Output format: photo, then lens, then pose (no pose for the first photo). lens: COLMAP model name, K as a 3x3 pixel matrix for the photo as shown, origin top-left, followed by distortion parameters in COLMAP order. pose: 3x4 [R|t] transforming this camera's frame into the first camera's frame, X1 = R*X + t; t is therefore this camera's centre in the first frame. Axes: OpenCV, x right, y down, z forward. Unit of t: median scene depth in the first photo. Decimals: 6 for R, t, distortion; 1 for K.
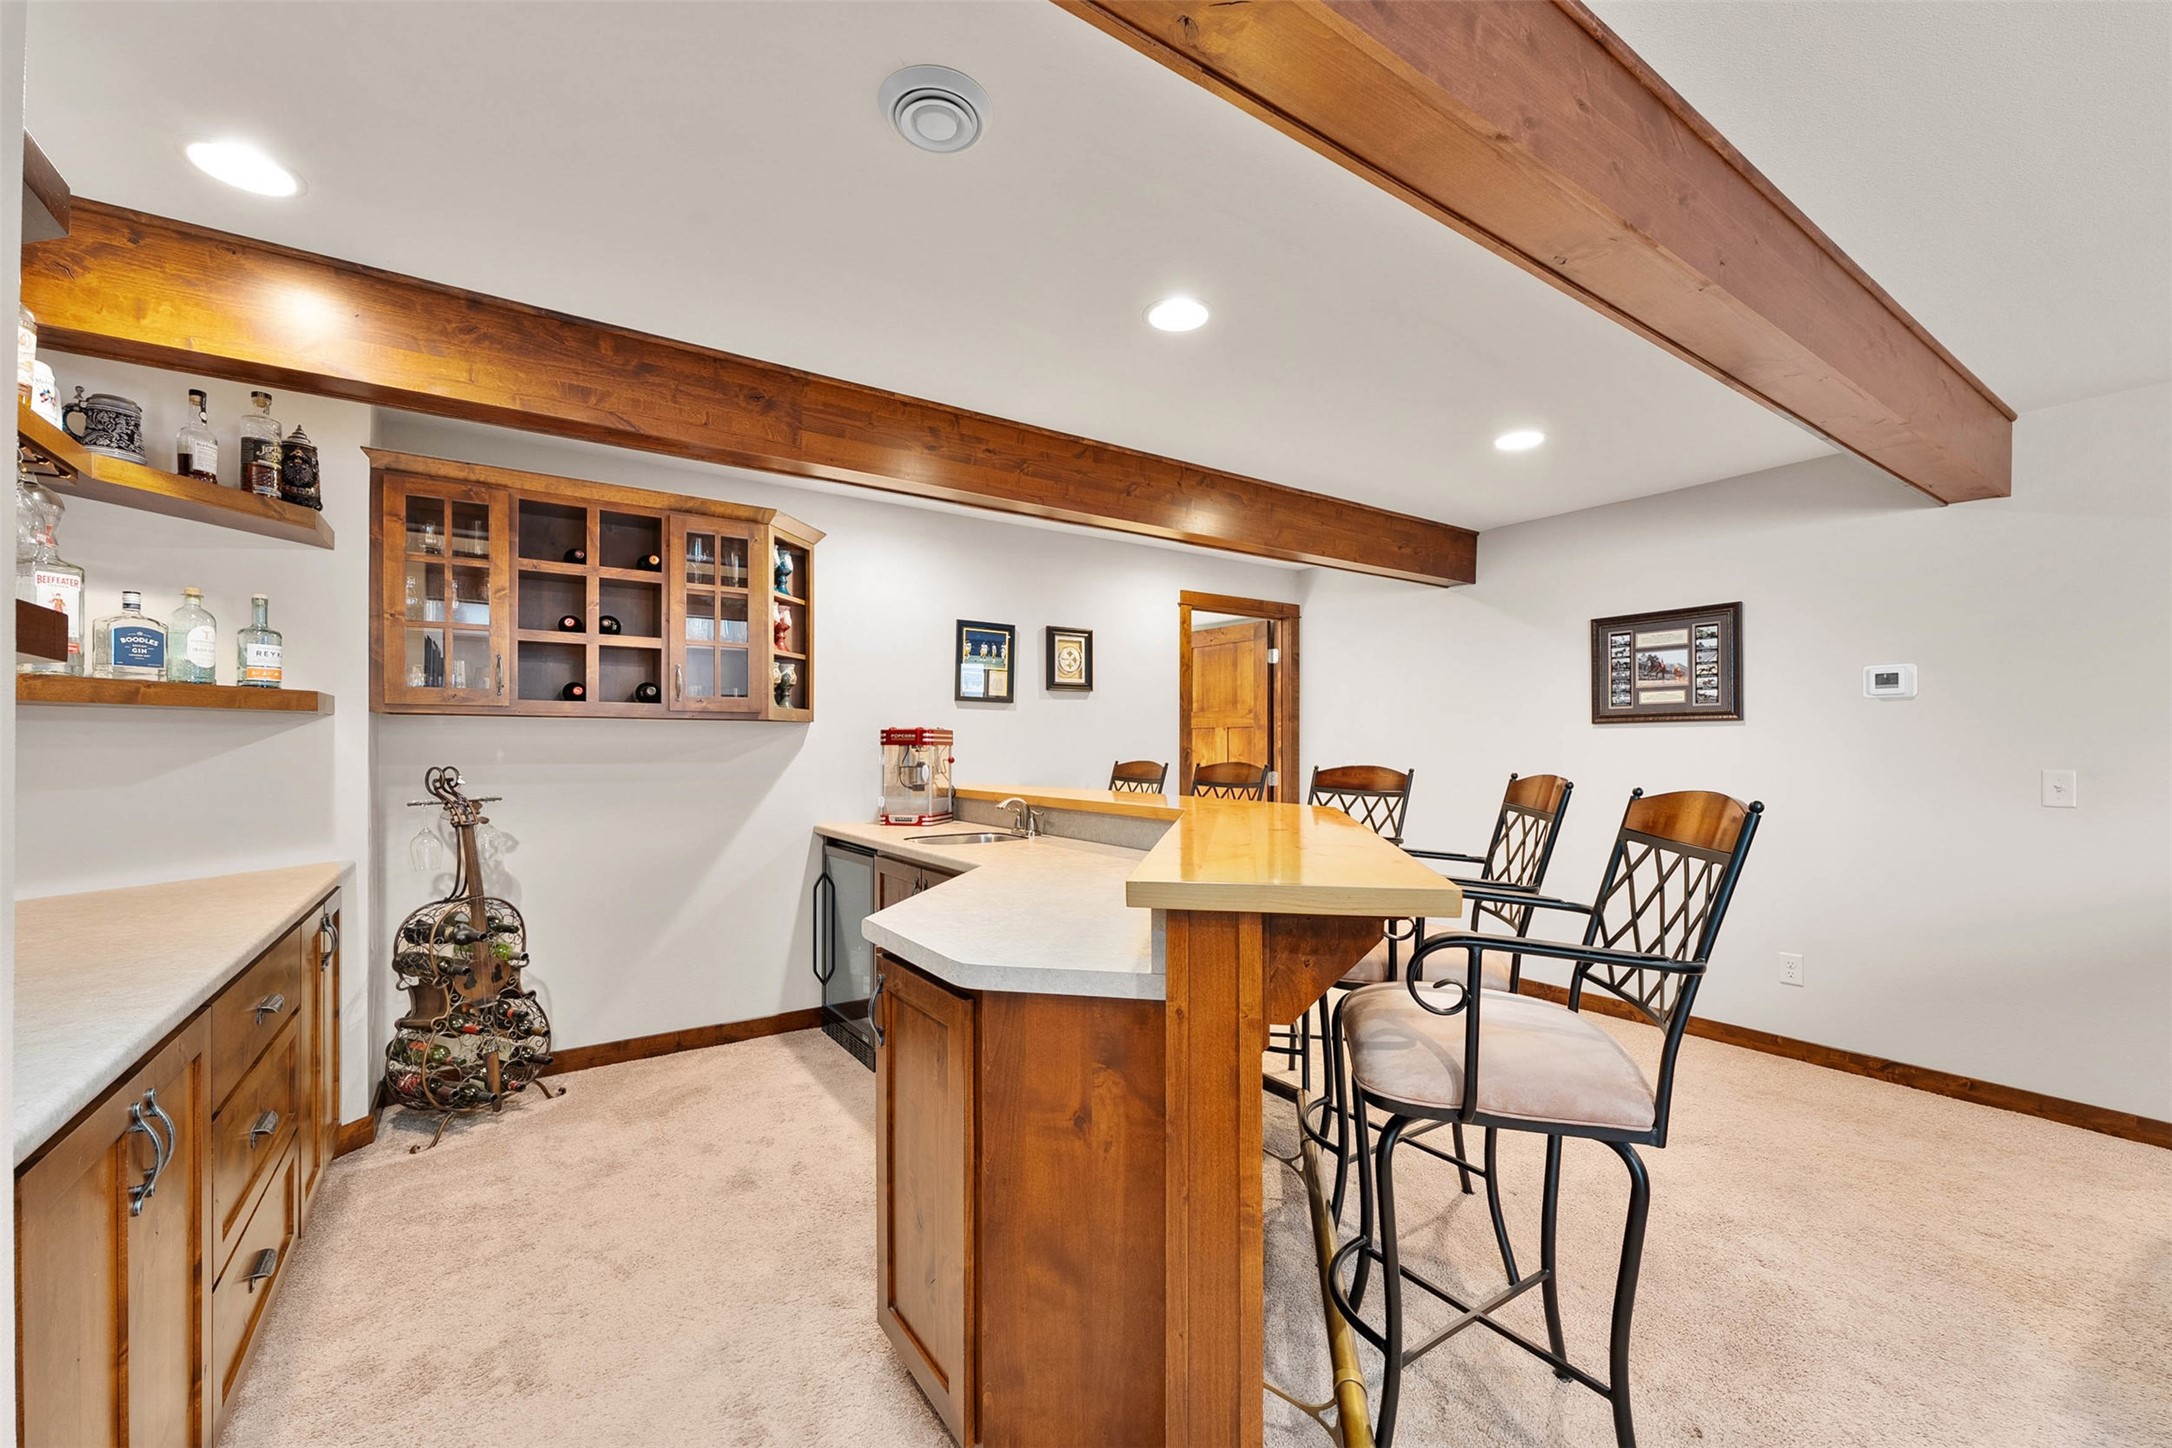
lens RADIAL K [[872.1, 0, 1086.8], [0, 872.1, 732.3], [0, 0, 1]] dist [-0.000451, 0.000049]
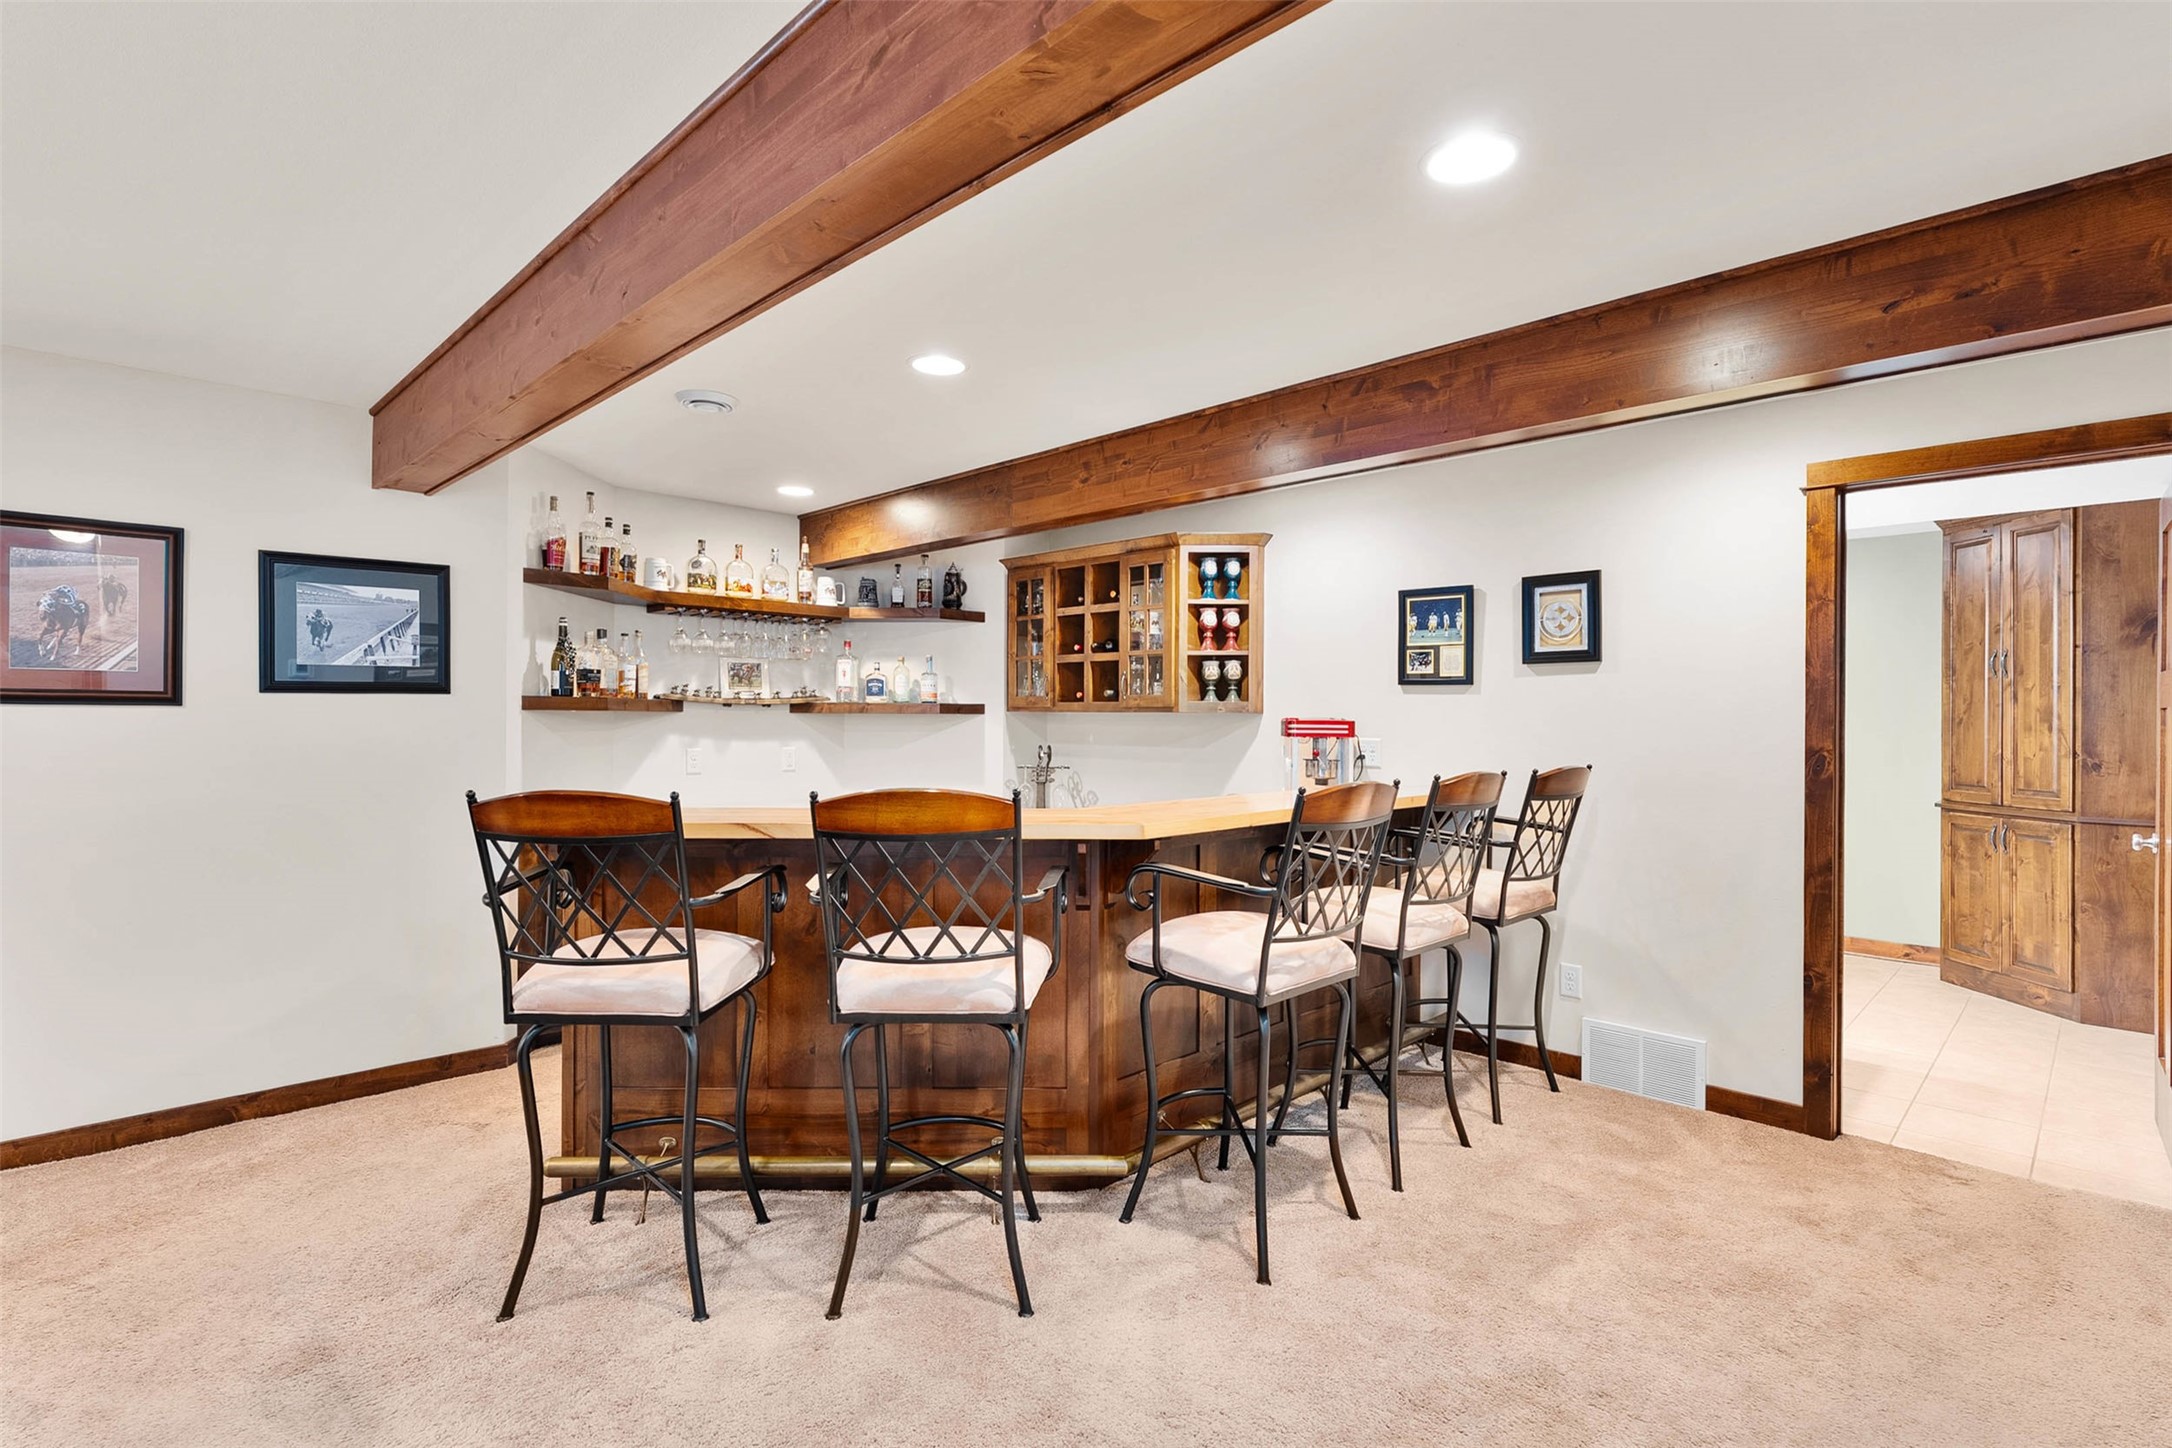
lens RADIAL K [[1047.6, 0, 1086.0], [0, 1047.6, 724.0], [0, 0, 1]] dist [0.000451, -0.000148]
pose [[0.183204, 0.004724, -0.983064, 0.800700], [0.009417, 0.999934, 0.006560, -0.007488], [0.983030, -0.010459, 0.183147, 0.498350]]
